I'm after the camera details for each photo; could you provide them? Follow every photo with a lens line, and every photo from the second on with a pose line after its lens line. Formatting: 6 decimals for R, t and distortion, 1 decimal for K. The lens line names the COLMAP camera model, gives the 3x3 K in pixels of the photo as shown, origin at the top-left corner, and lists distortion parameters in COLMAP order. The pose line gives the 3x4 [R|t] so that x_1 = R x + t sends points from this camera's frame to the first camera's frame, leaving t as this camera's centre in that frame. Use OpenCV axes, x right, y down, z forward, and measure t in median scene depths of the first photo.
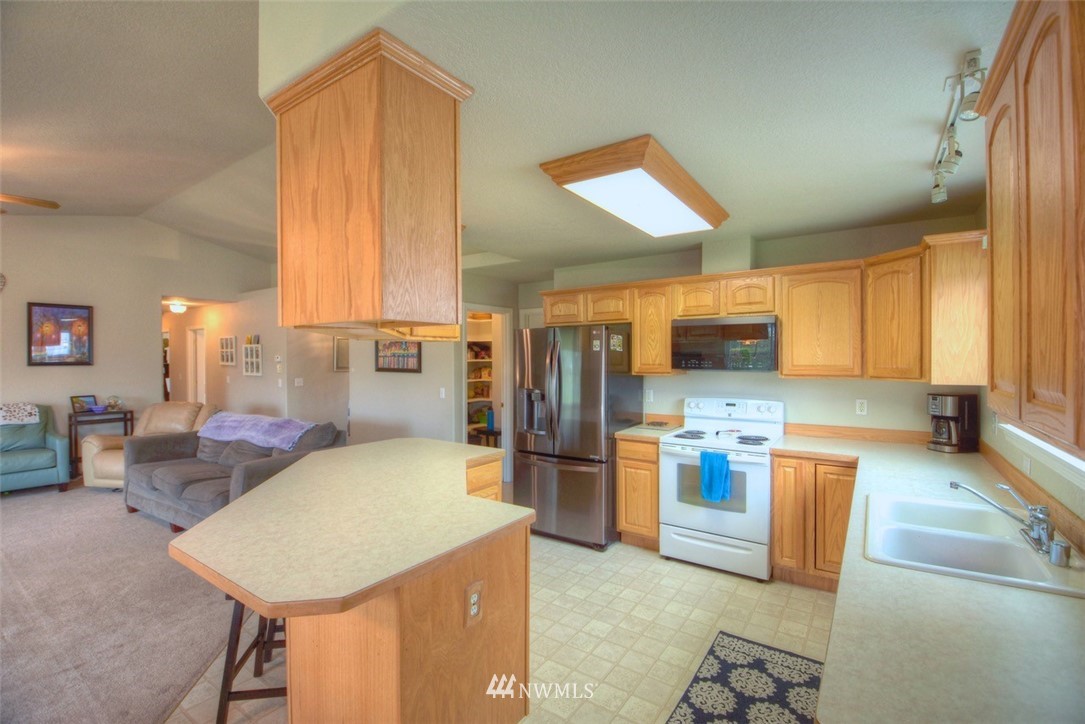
lens RADIAL K [[479.5, 0, 554.6], [0, 479.5, 365.0], [0, 0, 1]] dist [0.025250, -0.028608]
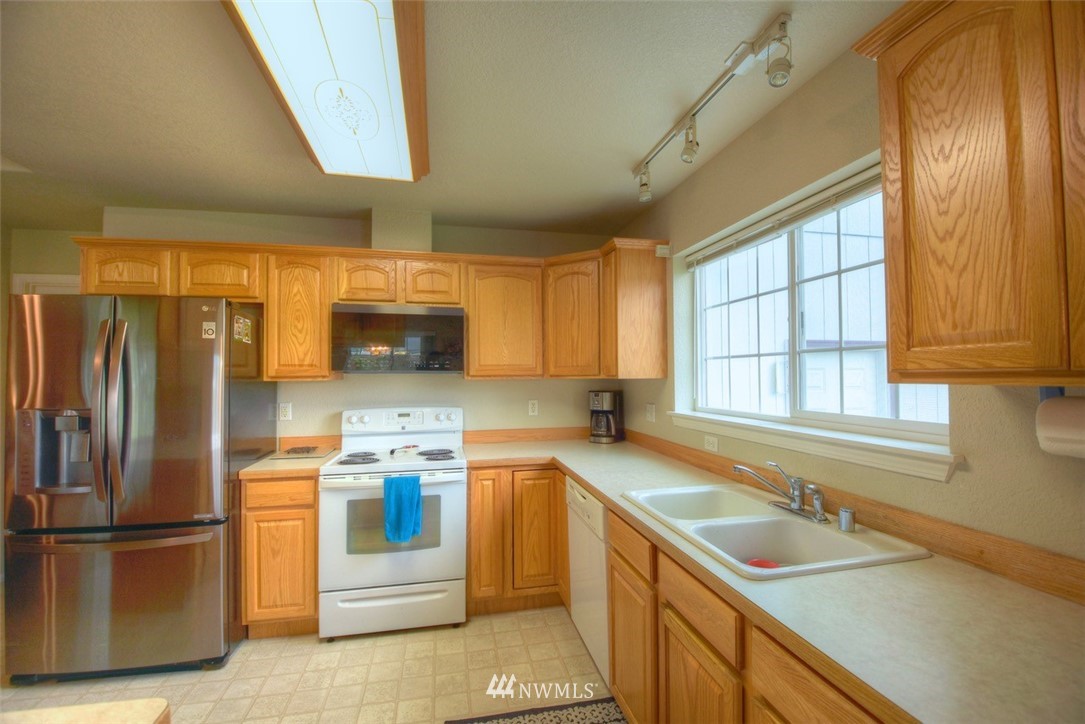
lens RADIAL K [[479.5, 0, 554.6], [0, 479.5, 365.0], [0, 0, 1]] dist [0.025250, -0.028608]
pose [[0.684792, 0.014054, 0.728603, -0.059413], [0.016315, 0.999268, -0.034609, 0.032204], [-0.728556, 0.035587, 0.684061, 0.273887]]
